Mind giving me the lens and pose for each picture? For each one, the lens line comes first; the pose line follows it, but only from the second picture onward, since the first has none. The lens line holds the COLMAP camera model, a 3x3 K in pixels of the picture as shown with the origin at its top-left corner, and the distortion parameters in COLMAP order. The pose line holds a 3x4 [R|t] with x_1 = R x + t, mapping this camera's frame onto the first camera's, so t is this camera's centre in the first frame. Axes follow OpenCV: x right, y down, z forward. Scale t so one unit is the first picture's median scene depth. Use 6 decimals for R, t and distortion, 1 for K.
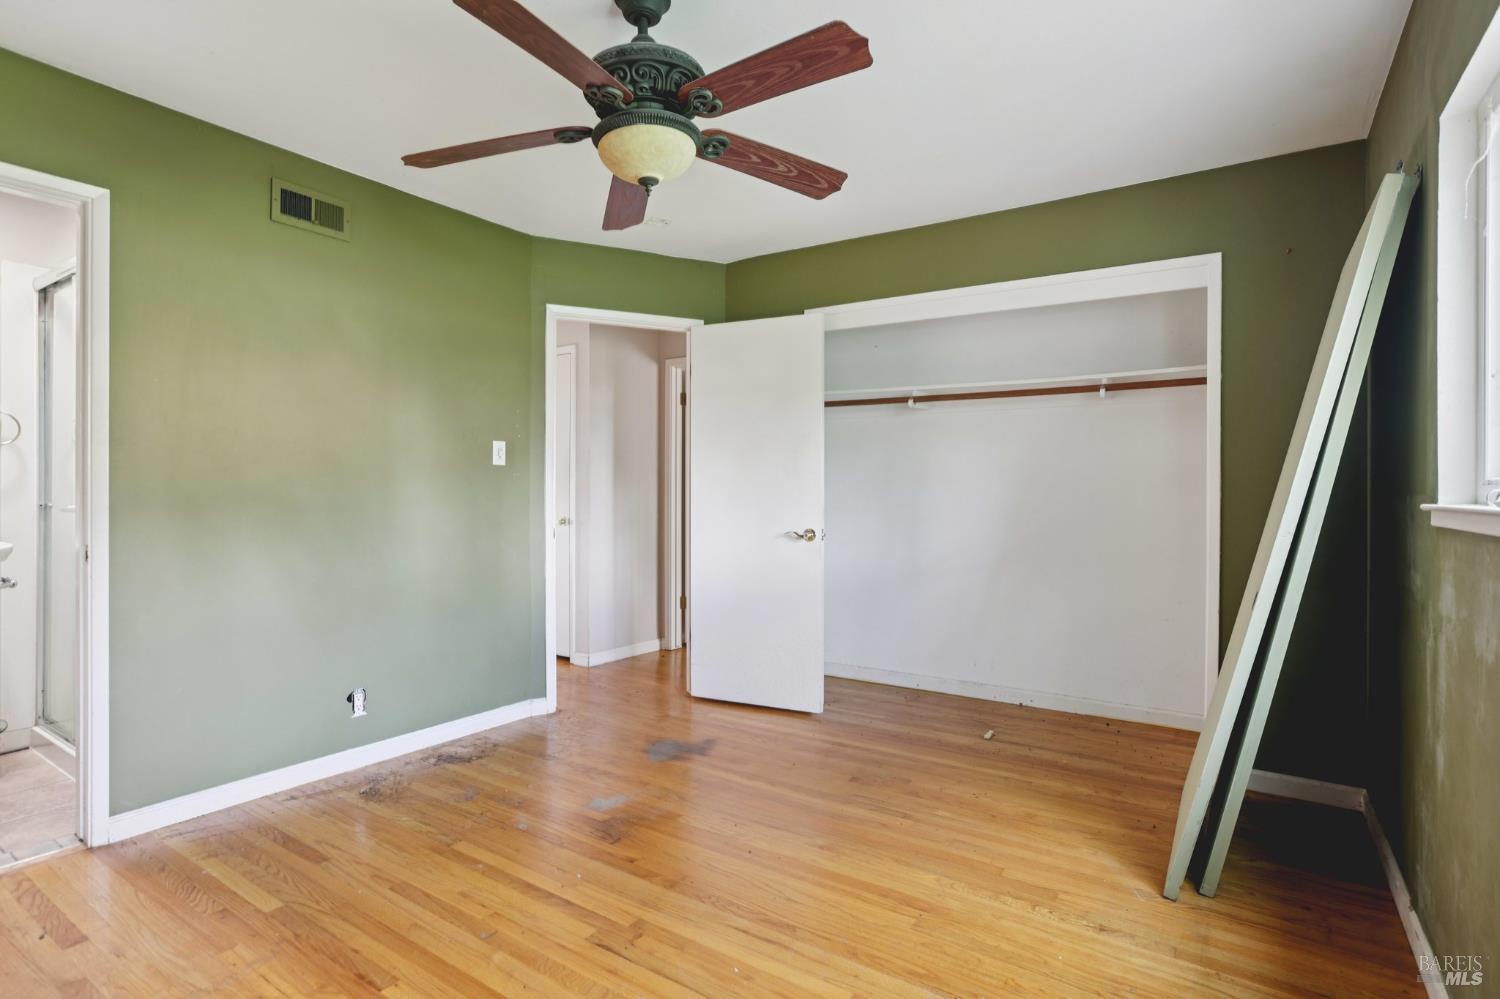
lens RADIAL K [[757.5, 0, 747.6], [0, 757.5, 496.1], [0, 0, 1]] dist [-0.026898, 0.010226]
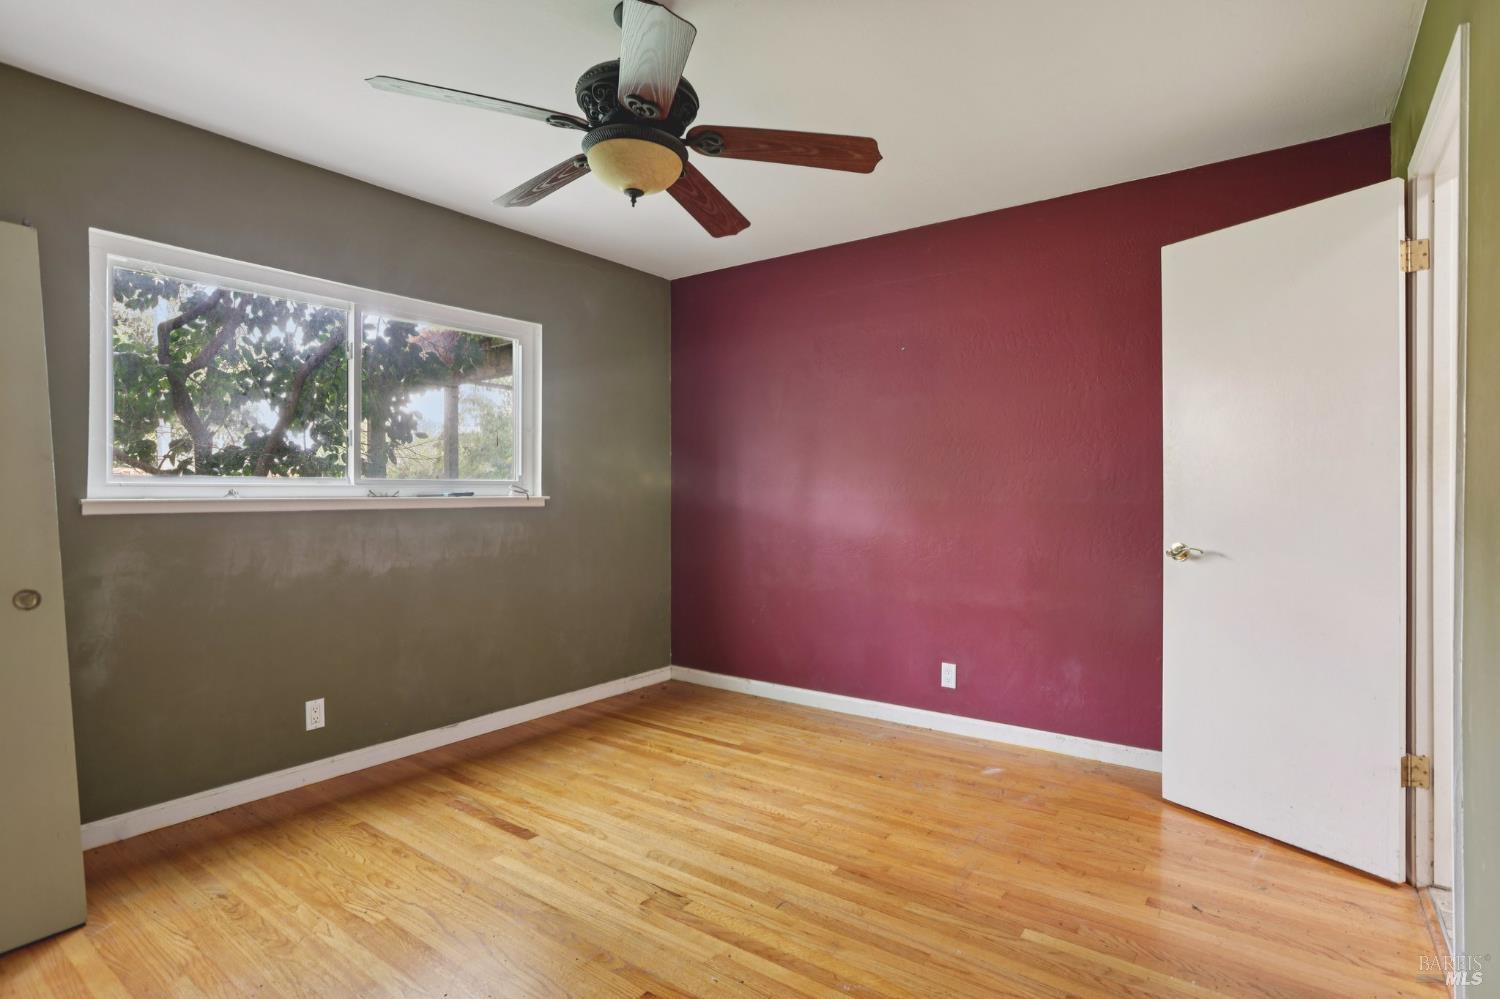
lens RADIAL K [[757.5, 0, 756.0], [0, 757.5, 493.8], [0, 0, 1]] dist [-0.026898, 0.010226]
pose [[-0.999460, -0.003061, 0.032705, -0.234158], [-0.002784, 0.999960, 0.008509, -0.009272], [-0.032730, 0.008413, -0.999429, 1.428506]]
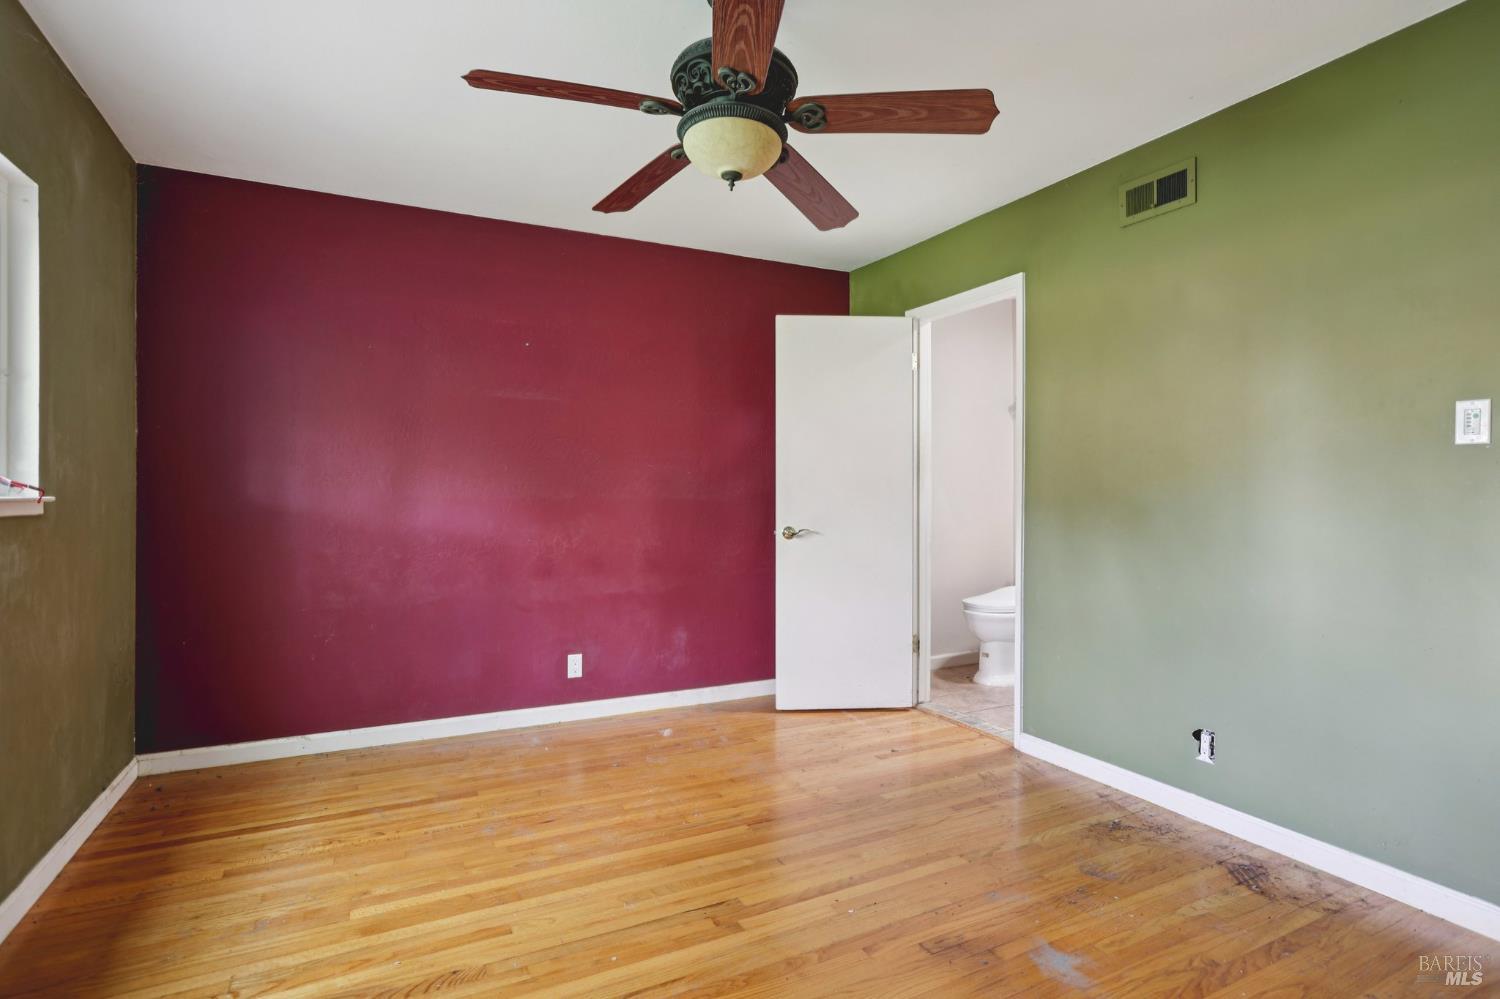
lens RADIAL K [[757.5, 0, 751.8], [0, 757.5, 490.7], [0, 0, 1]] dist [-0.026898, 0.010226]
pose [[-0.482701, -0.006143, -0.875764, 0.505907], [-0.009690, 0.999952, -0.001673, -0.002610], [0.875732, 0.007679, -0.482737, 1.057473]]
